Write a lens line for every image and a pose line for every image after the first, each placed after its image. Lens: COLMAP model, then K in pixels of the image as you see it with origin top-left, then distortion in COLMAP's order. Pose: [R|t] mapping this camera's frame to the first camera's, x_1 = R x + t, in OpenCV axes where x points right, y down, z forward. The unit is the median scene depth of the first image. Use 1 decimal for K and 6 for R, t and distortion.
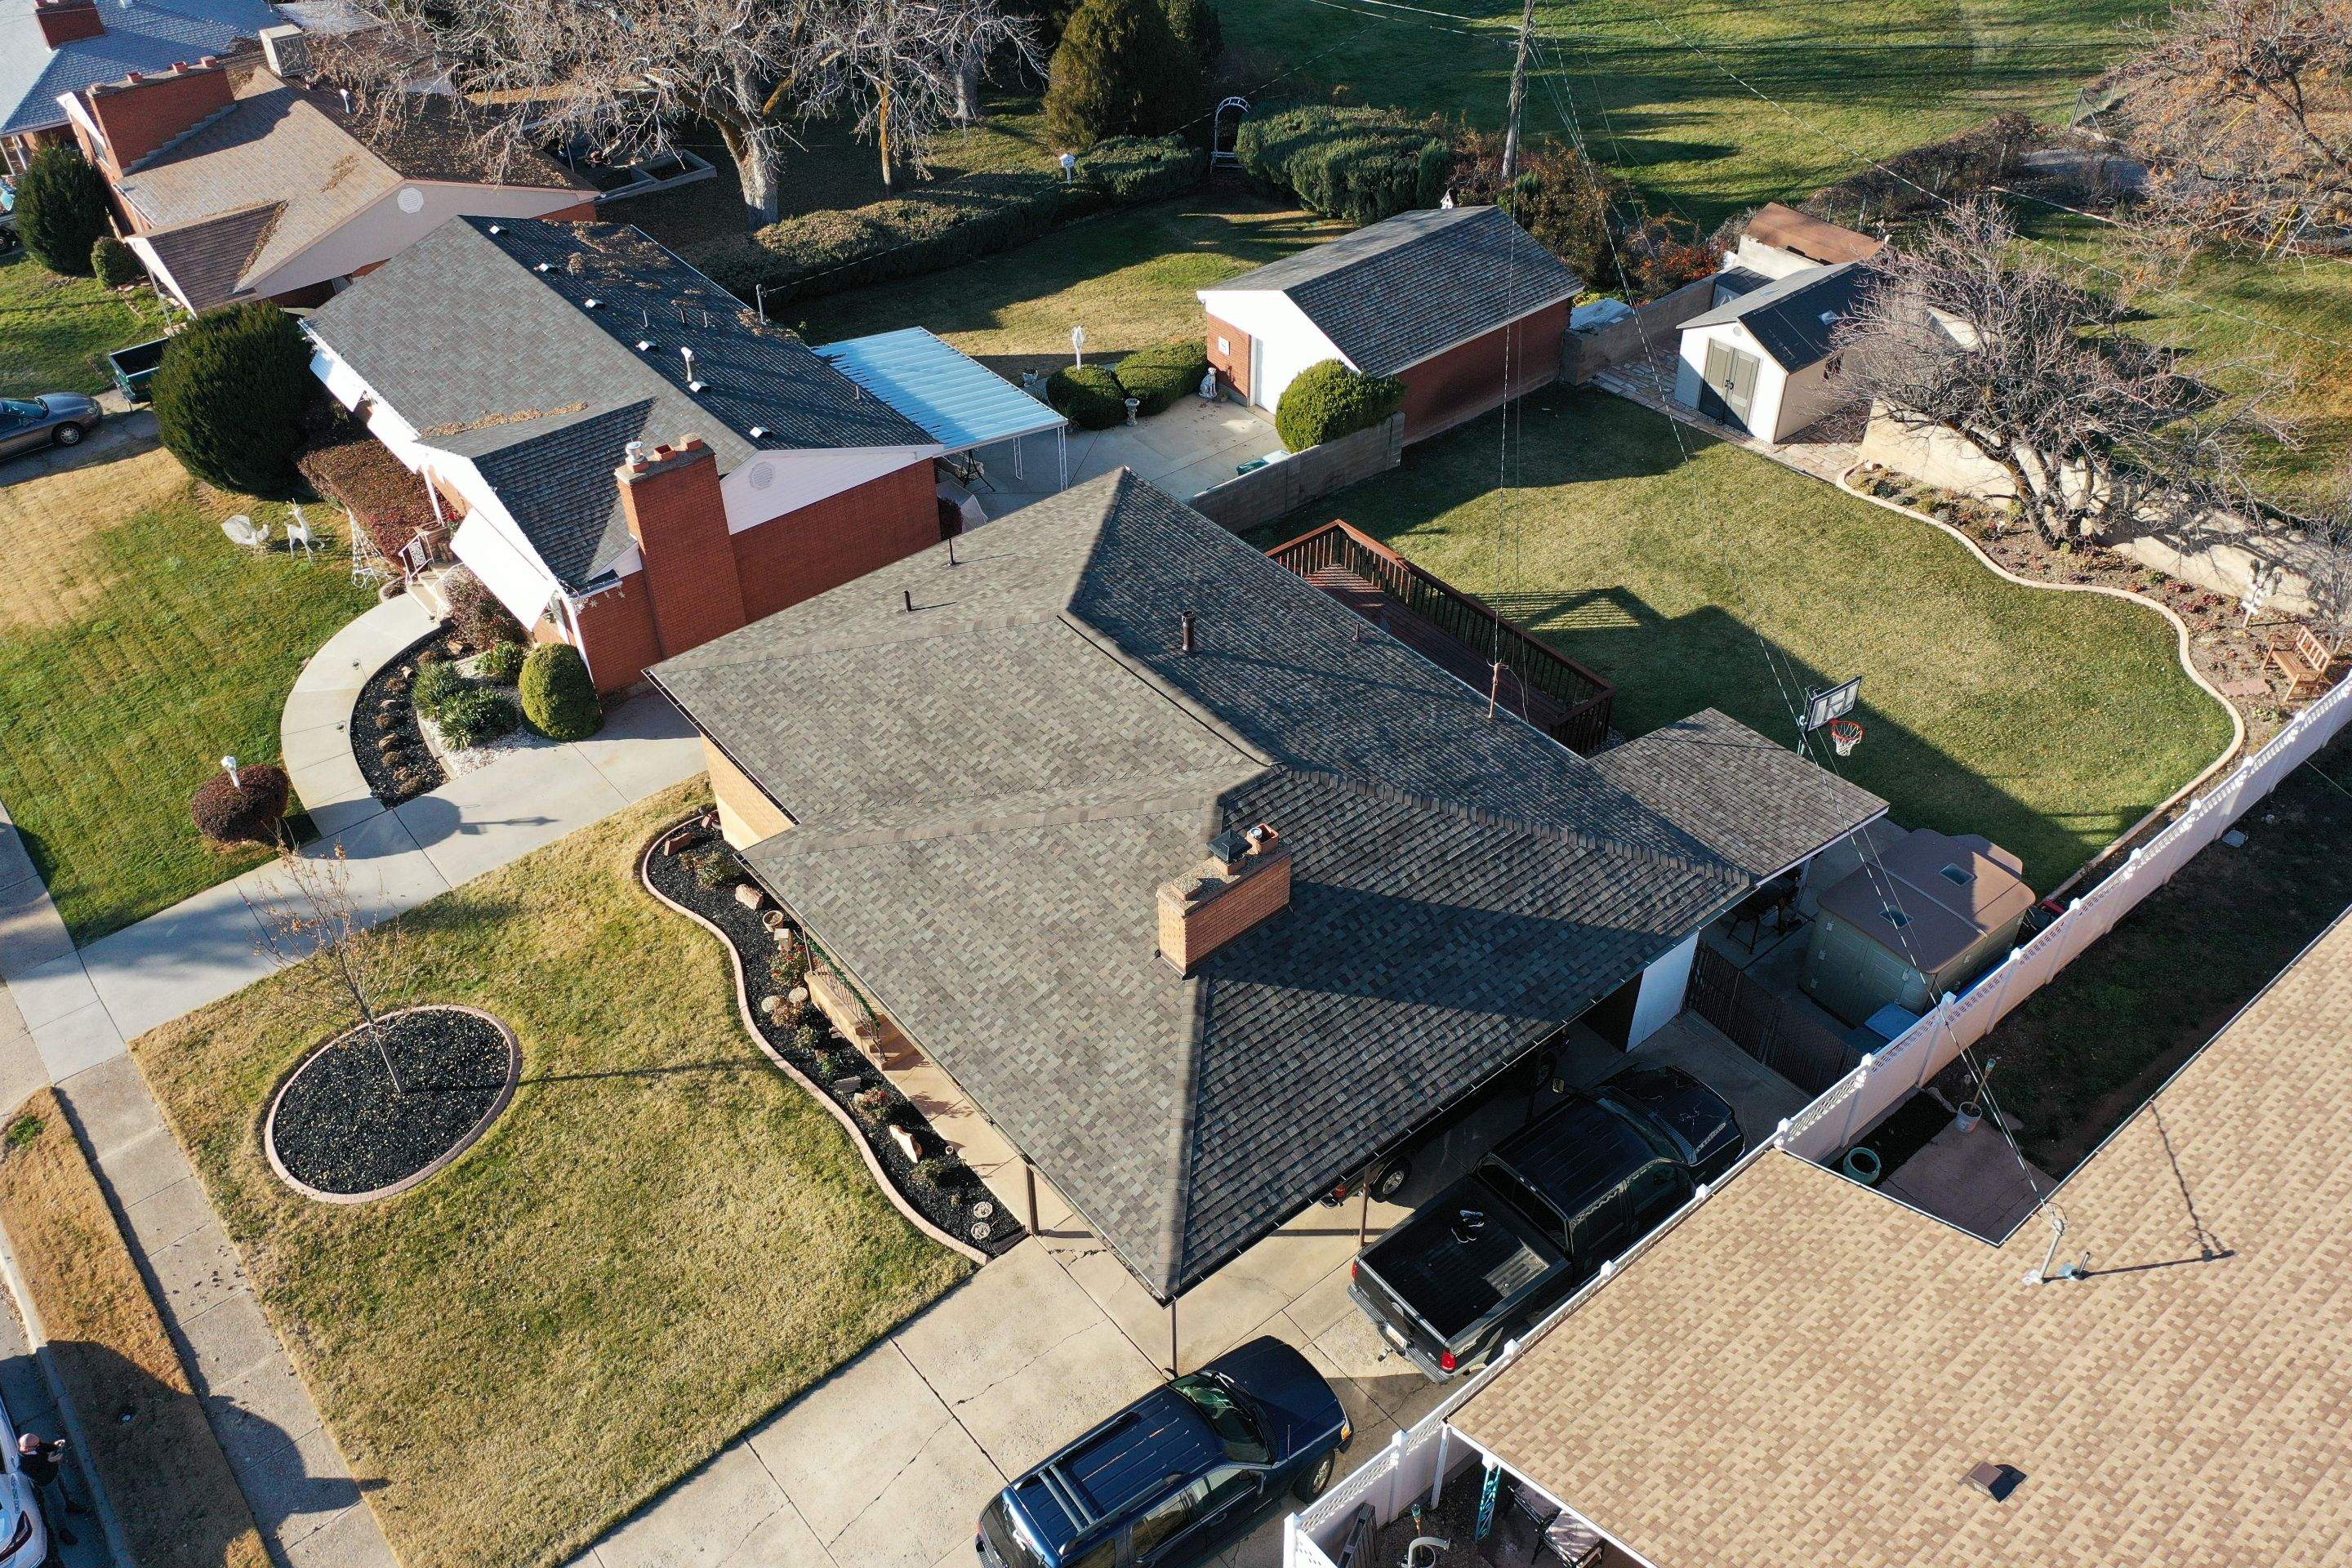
lens RADIAL K [[1876.2, 0, 1178.4], [0, 1876.2, 774.4], [0, 0, 1]] dist [0.010672, 0.007617]
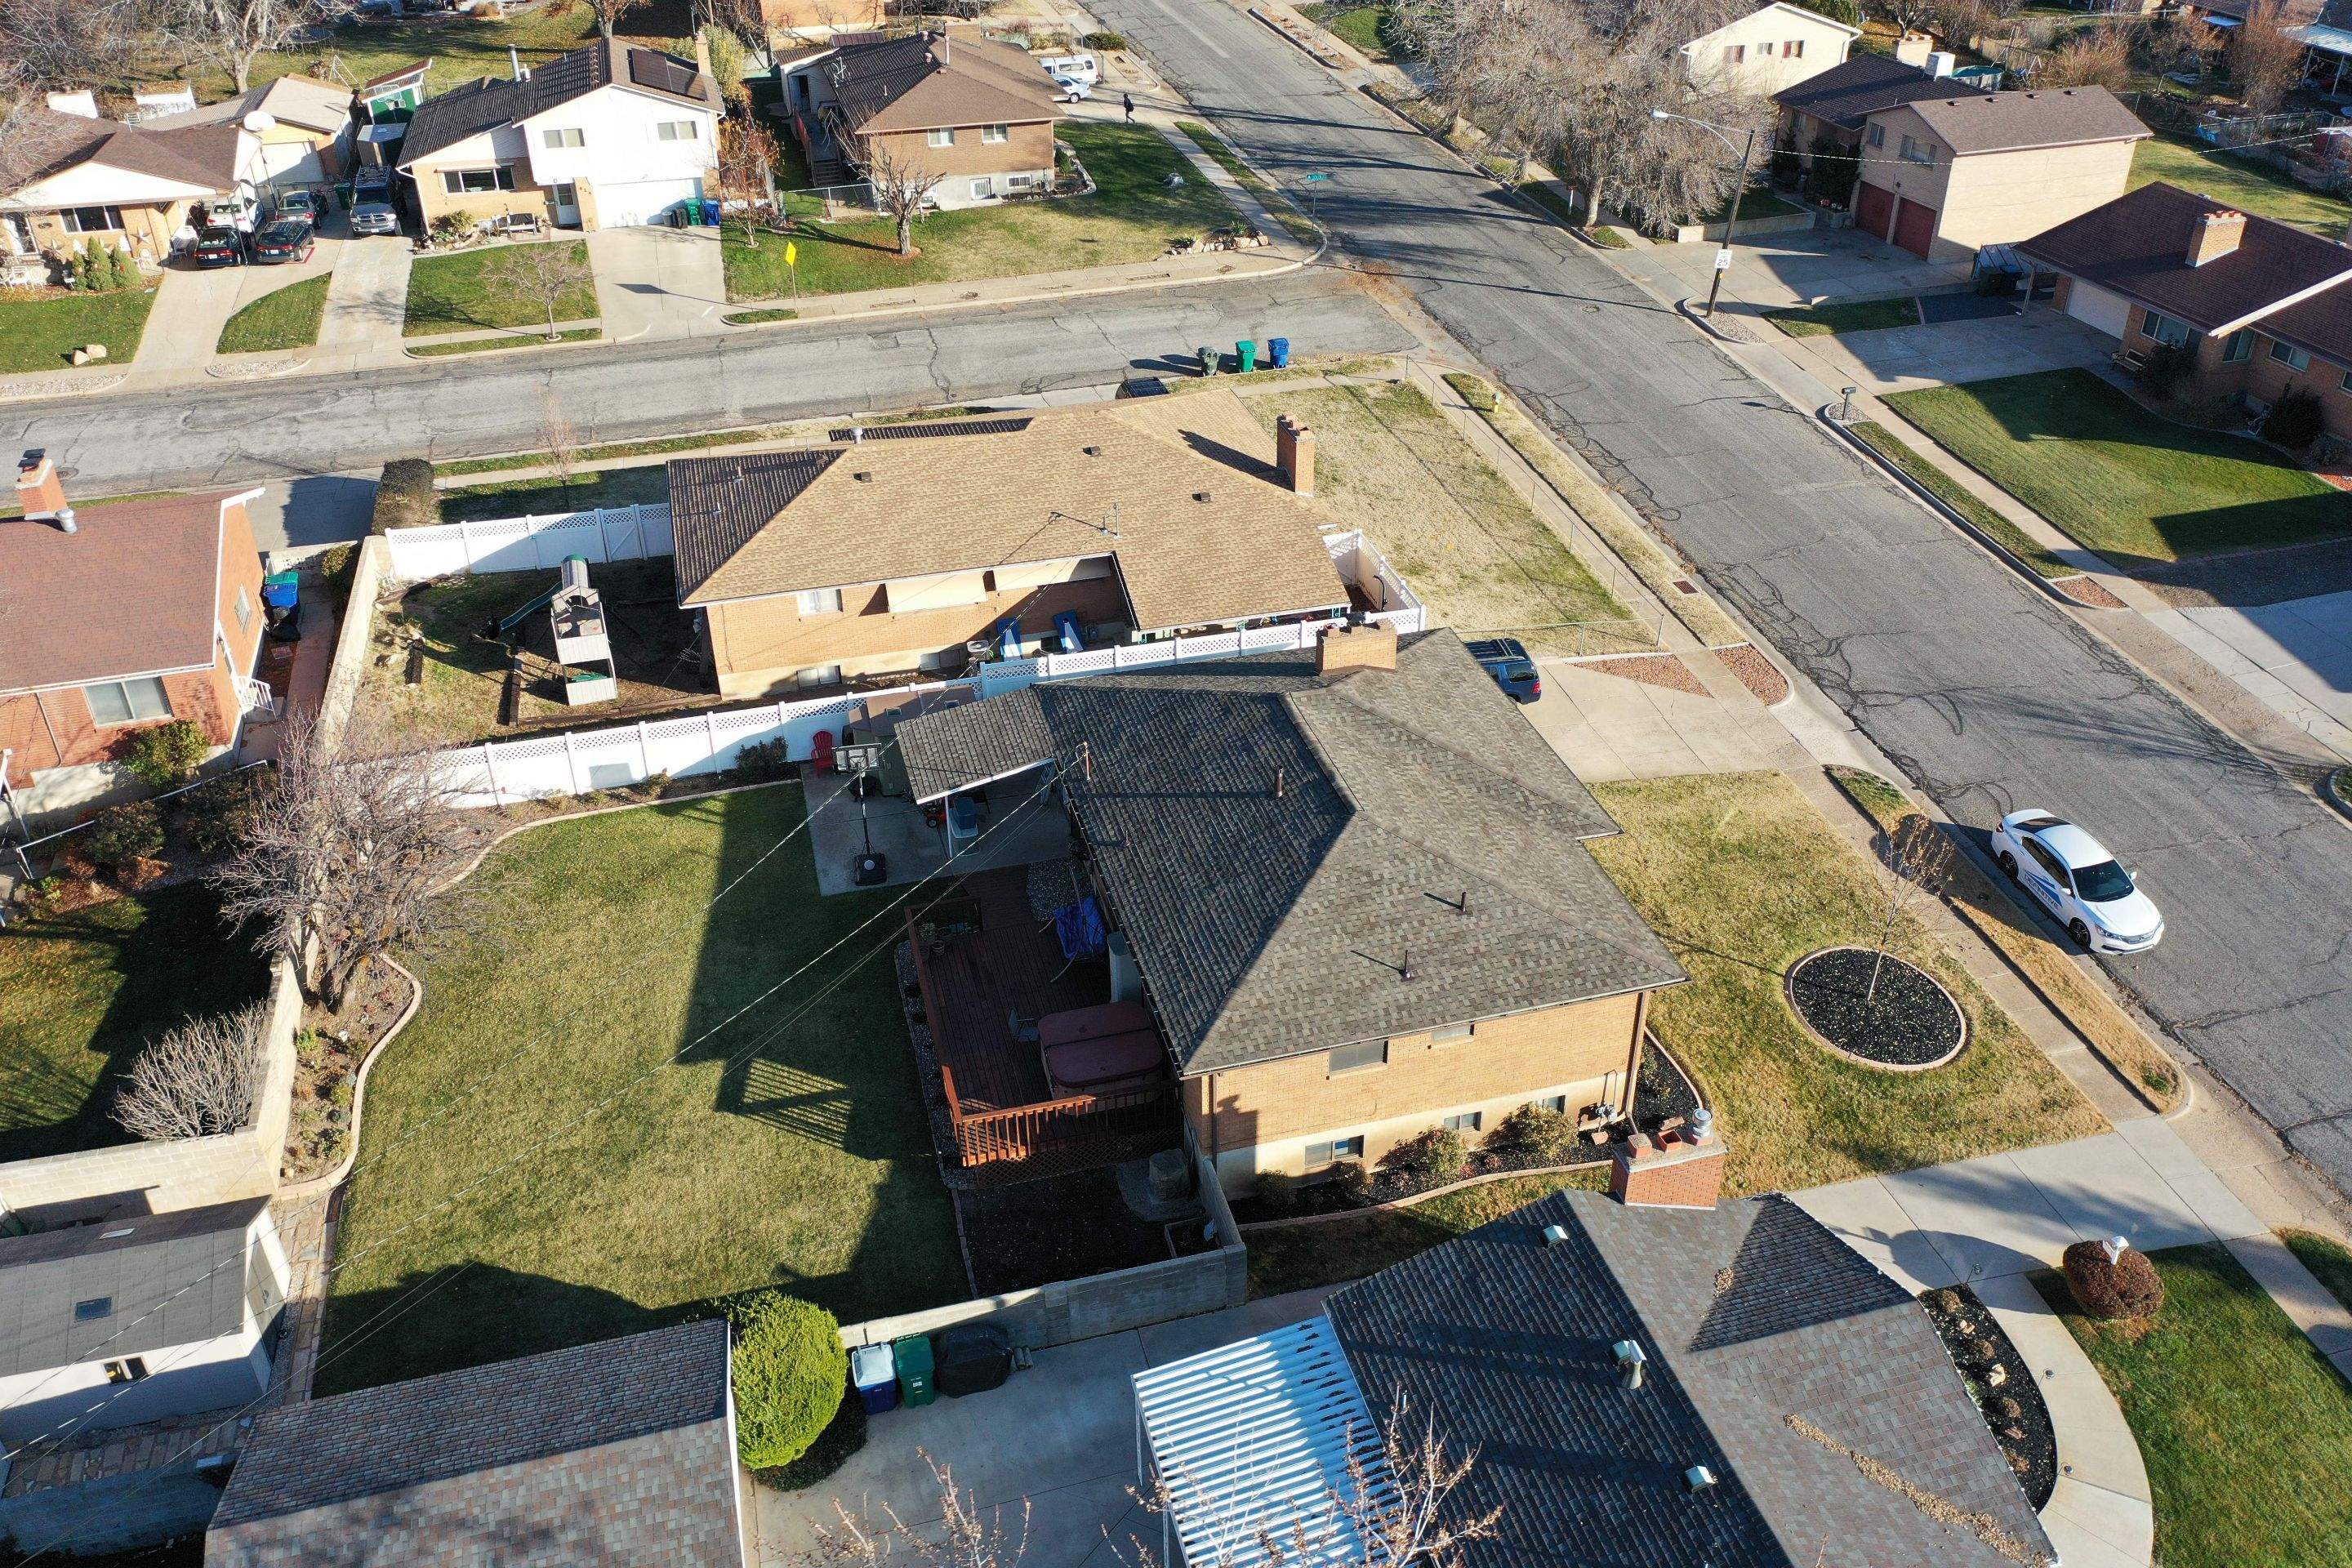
lens RADIAL K [[1888.4, 0, 1181.7], [0, 1888.4, 747.3], [0, 0, 1]] dist [0.004631, 0.013036]
pose [[-0.910915, -0.192372, 0.365002, -0.426040], [0.280473, 0.360105, 0.889752, -1.322704], [-0.302603, 0.912862, -0.274070, 1.378158]]
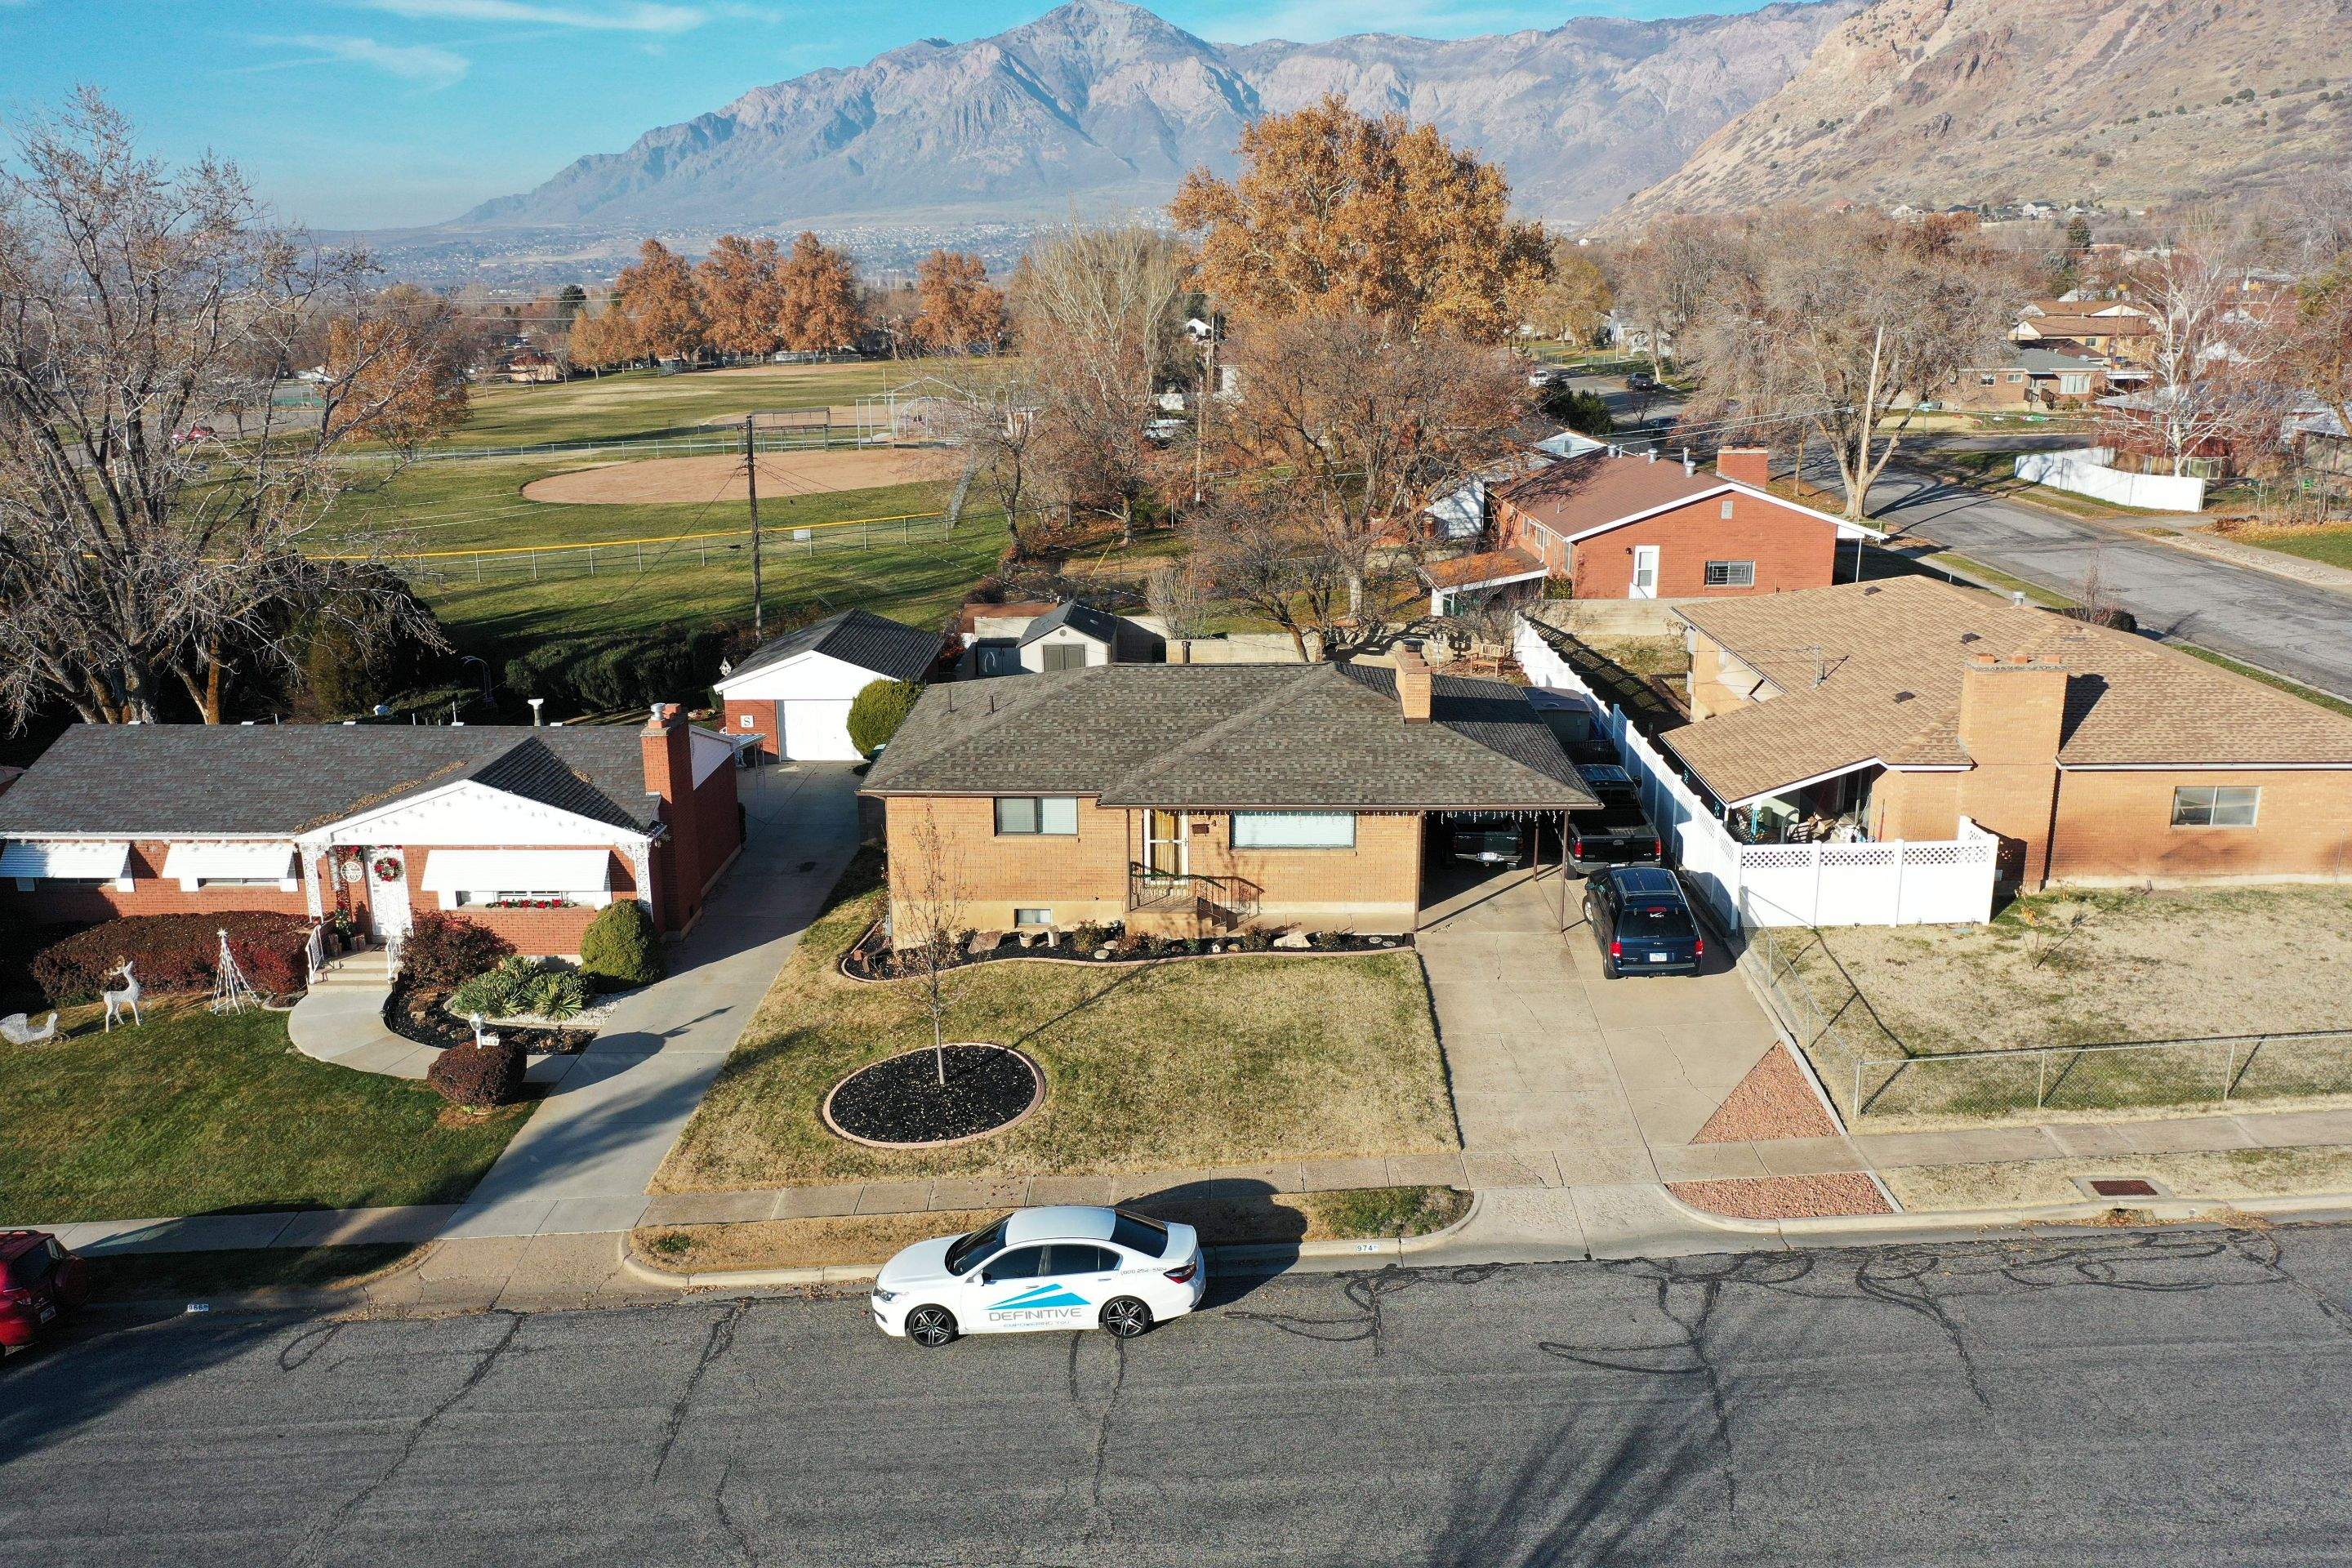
lens RADIAL K [[1867.8, 0, 1175.3], [0, 1867.8, 783.1], [0, 0, 1]] dist [0.014856, 0.005064]
pose [[0.650468, -0.194184, 0.734291, -1.129560], [0.485960, 0.849390, -0.205864, 0.318216], [-0.583724, 0.490744, 0.646867, 0.081534]]
